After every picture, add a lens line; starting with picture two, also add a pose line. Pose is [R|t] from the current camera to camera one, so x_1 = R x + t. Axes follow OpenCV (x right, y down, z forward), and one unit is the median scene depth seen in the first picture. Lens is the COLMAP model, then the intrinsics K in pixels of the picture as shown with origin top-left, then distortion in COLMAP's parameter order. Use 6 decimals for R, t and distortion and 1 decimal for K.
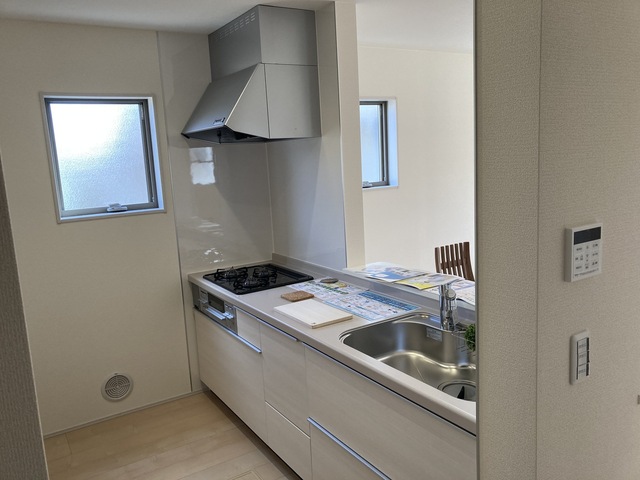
lens RADIAL K [[515.2, 0, 319.4], [0, 515.2, 240.2], [0, 0, 1]] dist [-0.009760, -0.009635]
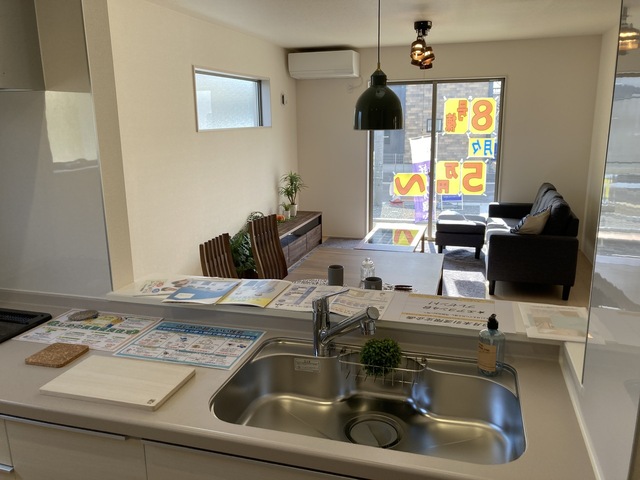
lens RADIAL K [[515.2, 0, 322.1], [0, 515.2, 240.0], [0, 0, 1]] dist [-0.009760, -0.009635]
pose [[0.741780, -0.113105, 0.661037, -0.204124], [0.084442, 0.993583, 0.075248, -0.046564], [-0.665306, 0.000002, 0.746571, 0.356558]]
